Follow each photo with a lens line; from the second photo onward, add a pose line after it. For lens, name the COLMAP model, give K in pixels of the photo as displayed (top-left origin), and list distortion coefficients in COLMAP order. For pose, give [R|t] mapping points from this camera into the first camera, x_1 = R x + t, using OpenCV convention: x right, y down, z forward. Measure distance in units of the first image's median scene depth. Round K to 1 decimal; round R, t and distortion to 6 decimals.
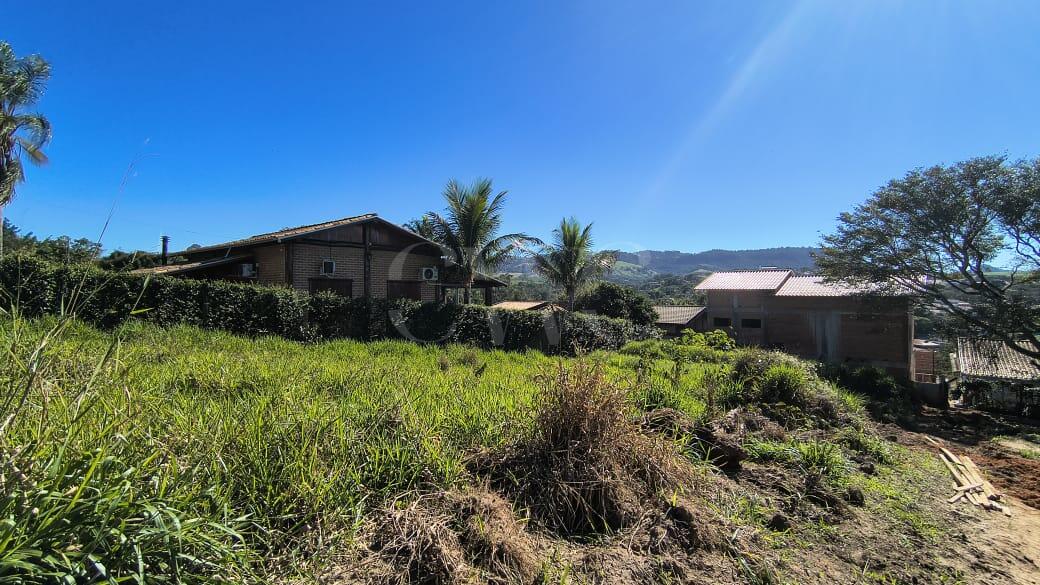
lens RADIAL K [[488.2, 0, 515.1], [0, 488.2, 291.8], [0, 0, 1]] dist [-0.001999, -0.001405]
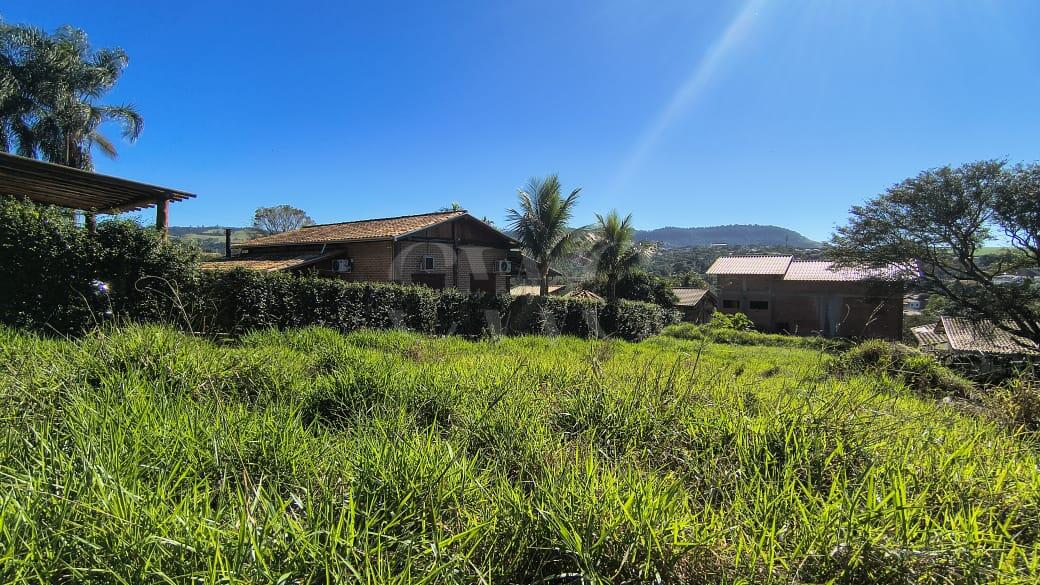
lens RADIAL K [[488.2, 0, 515.8], [0, 488.2, 295.2], [0, 0, 1]] dist [-0.001999, -0.001405]
pose [[0.995972, -0.010235, 0.089082, -0.213673], [0.005387, 0.998500, 0.054485, -0.027560], [-0.089506, -0.053785, 0.994533, -0.042567]]
